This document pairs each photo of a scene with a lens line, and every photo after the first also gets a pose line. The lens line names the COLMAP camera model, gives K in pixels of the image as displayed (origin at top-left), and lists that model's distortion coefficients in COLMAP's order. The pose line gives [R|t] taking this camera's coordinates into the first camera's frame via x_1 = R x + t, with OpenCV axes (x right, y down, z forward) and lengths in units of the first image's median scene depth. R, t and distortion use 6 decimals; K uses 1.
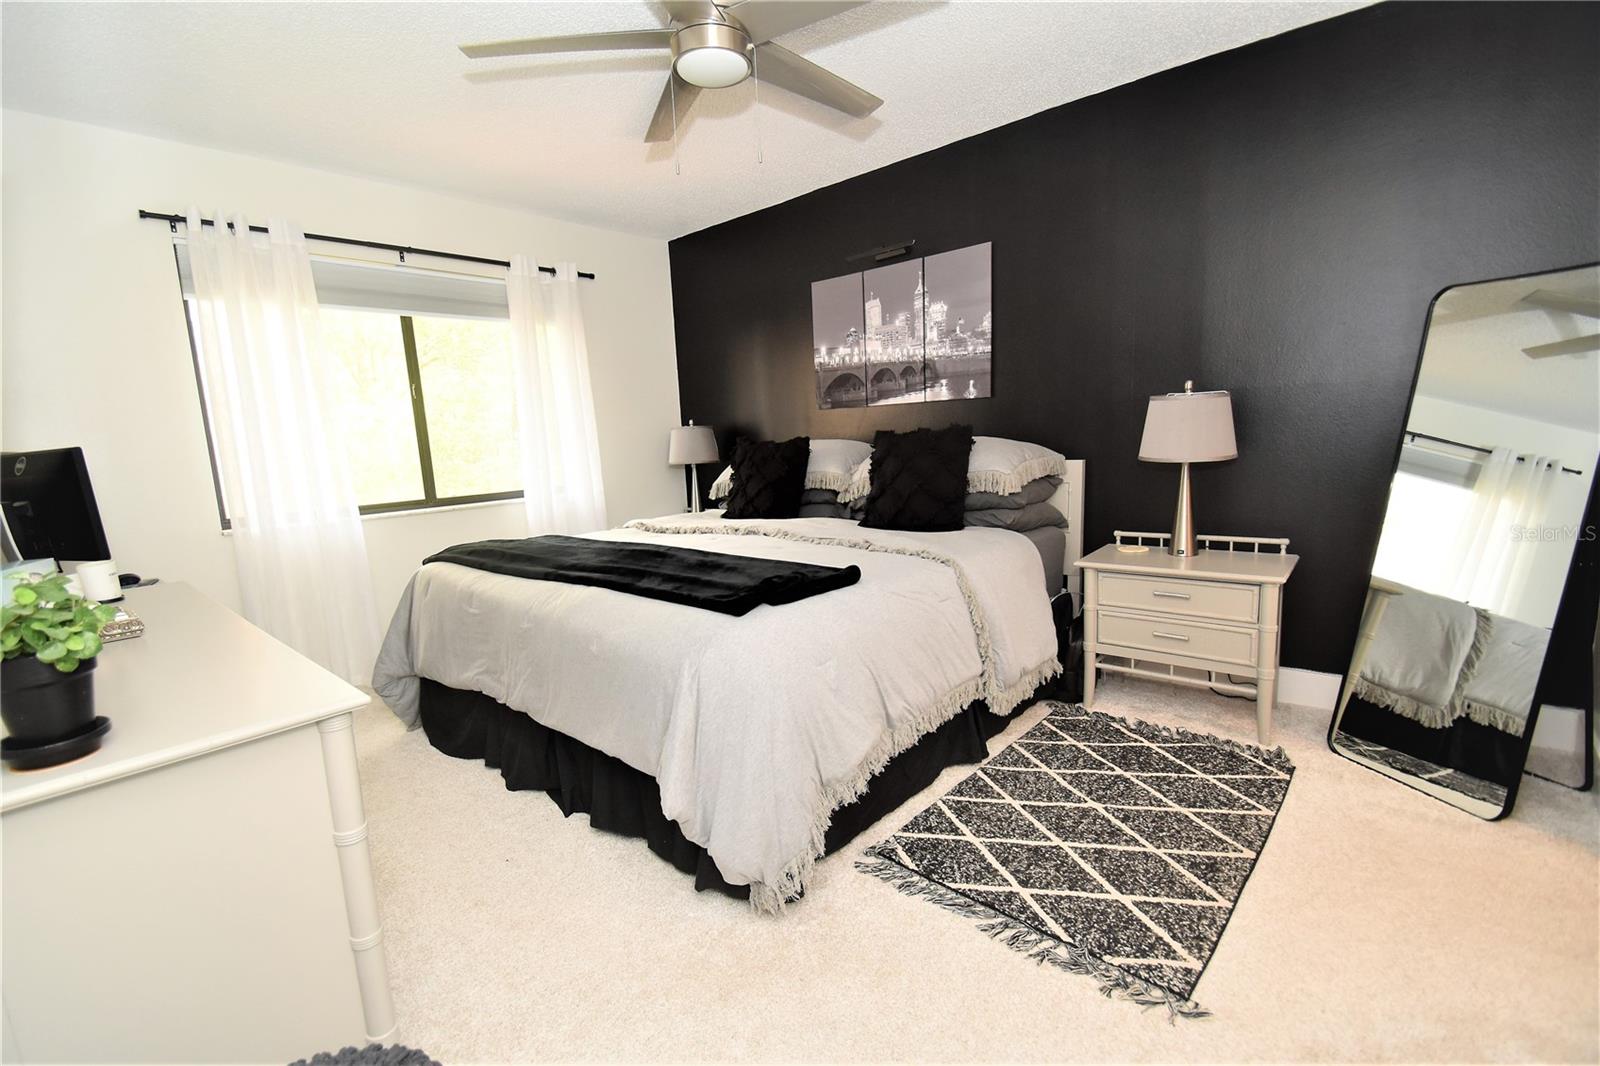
lens RADIAL K [[710.5, 0, 789.5], [0, 710.5, 542.8], [0, 0, 1]] dist [0.022164, -0.020857]
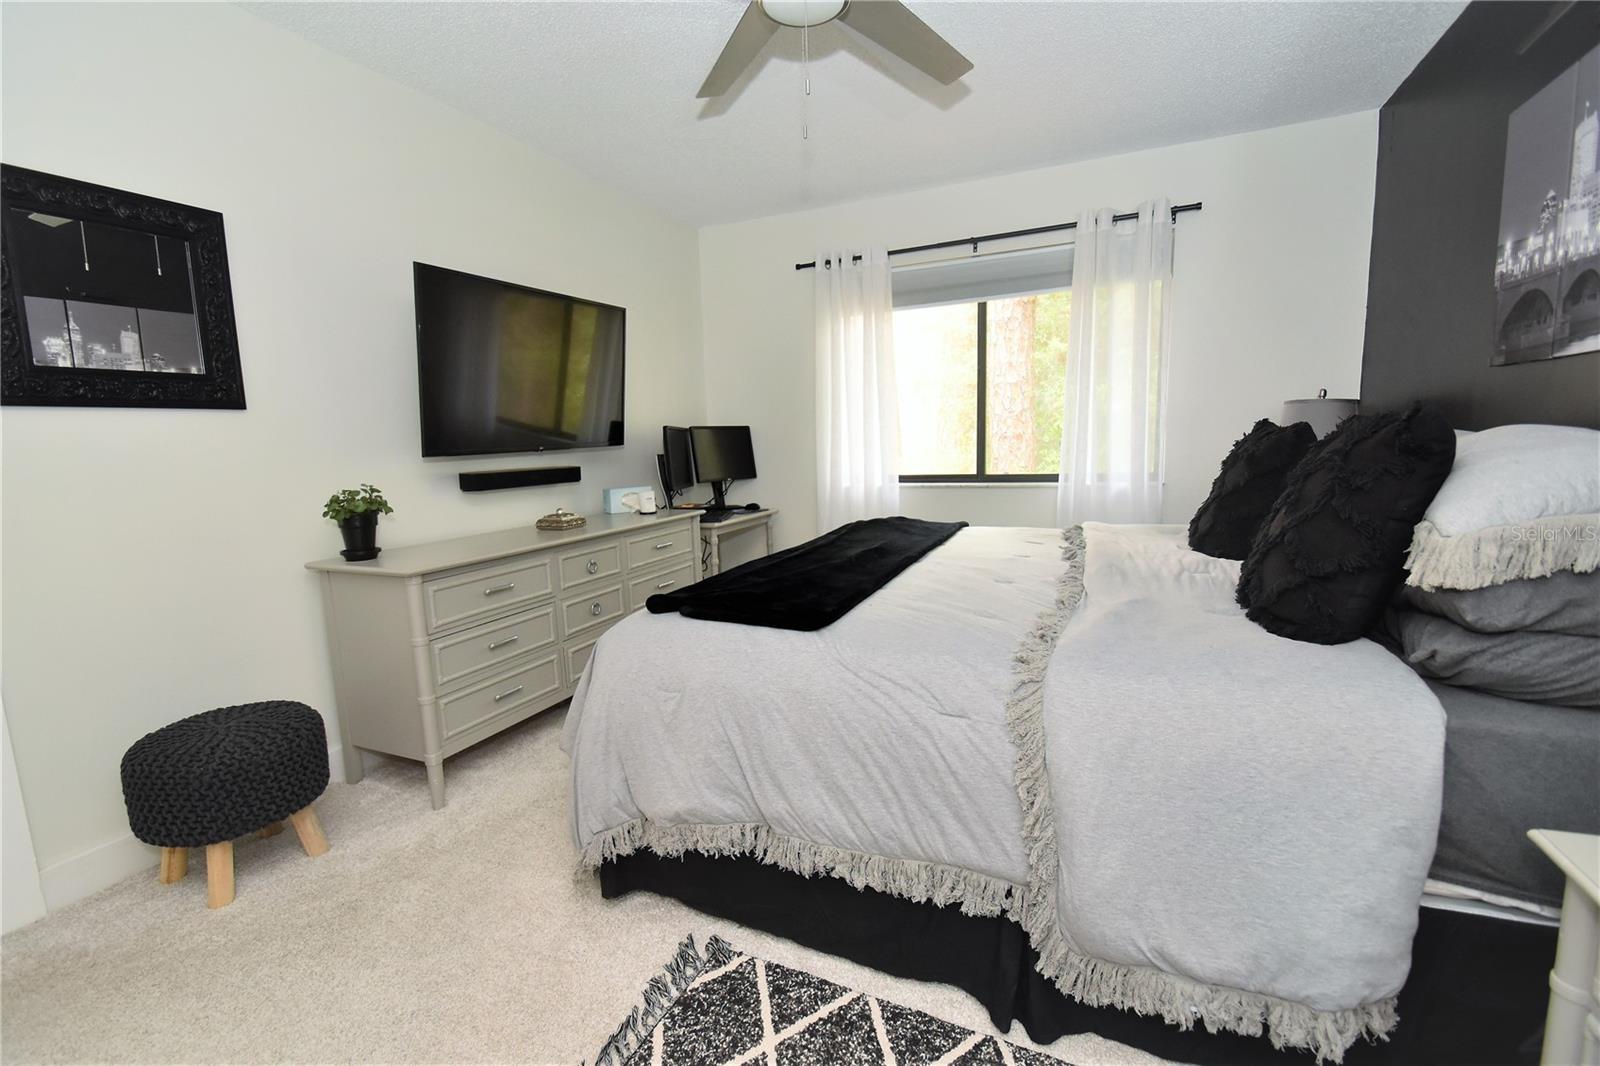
lens RADIAL K [[710.5, 0, 789.5], [0, 710.5, 542.8], [0, 0, 1]] dist [0.022164, -0.020857]
pose [[0.284575, 0.178301, -0.941927, 0.470191], [-0.132642, 0.980424, 0.145514, -0.084505], [0.949433, 0.083529, 0.302655, 0.449650]]
